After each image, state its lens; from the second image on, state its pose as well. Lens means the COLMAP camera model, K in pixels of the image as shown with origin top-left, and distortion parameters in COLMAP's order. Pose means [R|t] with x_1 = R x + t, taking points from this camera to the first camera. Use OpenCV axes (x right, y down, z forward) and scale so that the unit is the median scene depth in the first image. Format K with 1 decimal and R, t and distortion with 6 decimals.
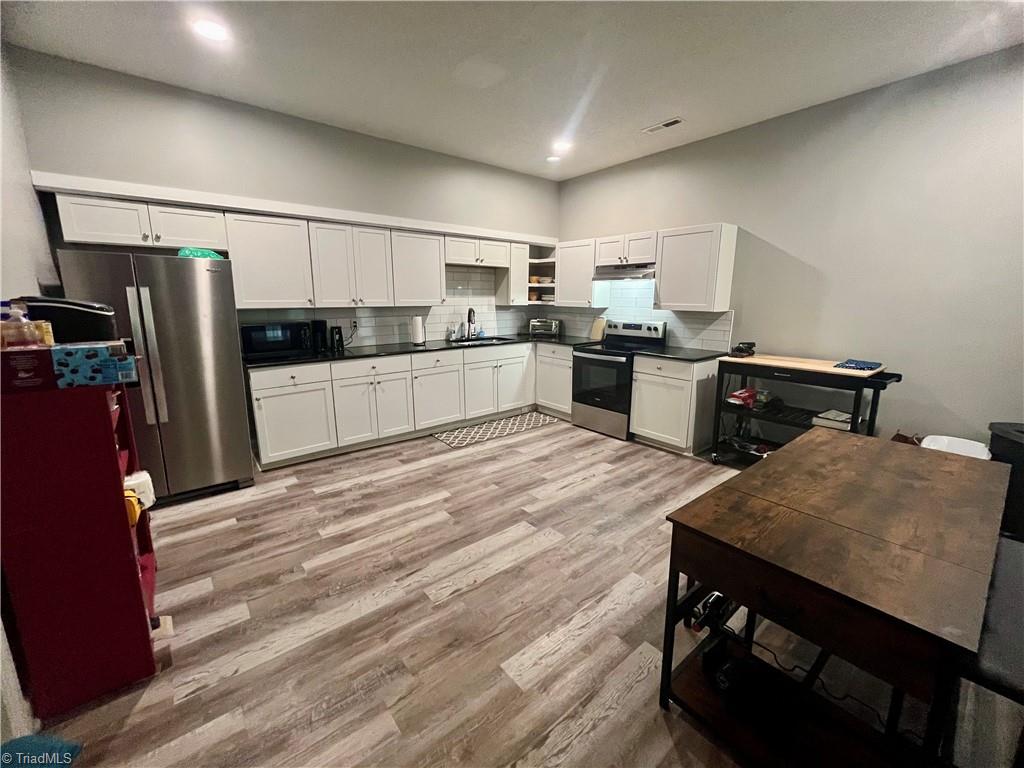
lens RADIAL K [[416.6, 0, 510.4], [0, 416.6, 378.5], [0, 0, 1]] dist [0.000656, -0.000365]
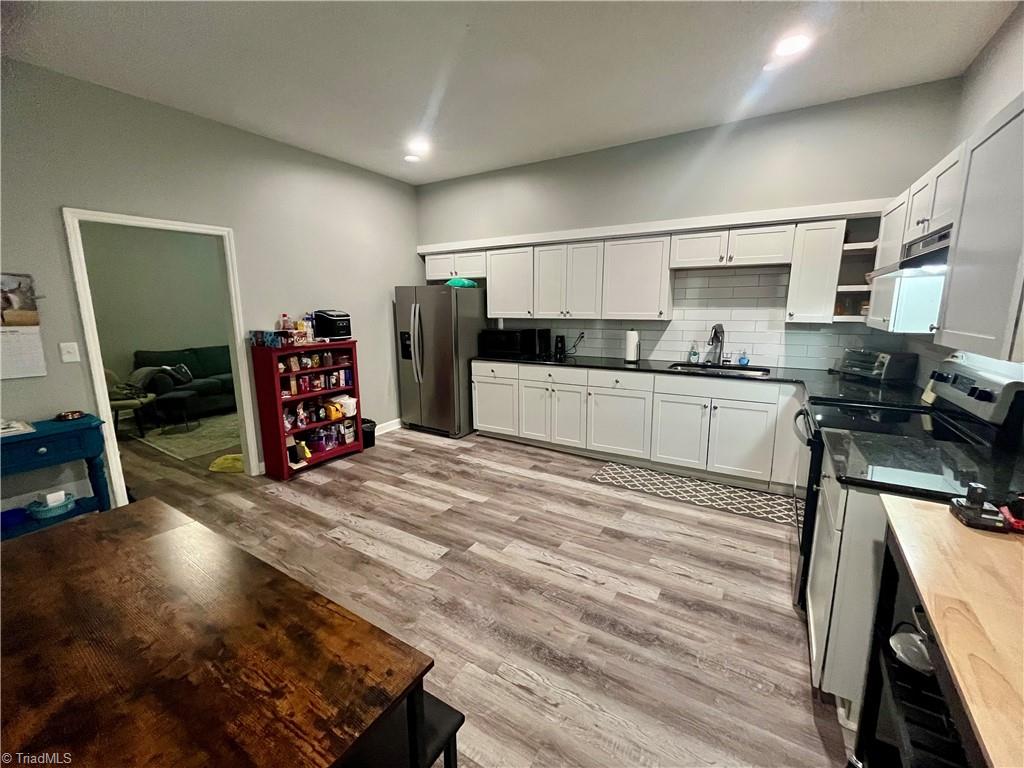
lens RADIAL K [[416.6, 0, 510.4], [0, 416.6, 378.5], [0, 0, 1]] dist [0.000656, -0.000365]
pose [[0.326515, 0.155424, -0.932326, 0.677663], [-0.180197, 0.978532, 0.100019, -0.113907], [0.927856, 0.135345, 0.347513, 0.572864]]
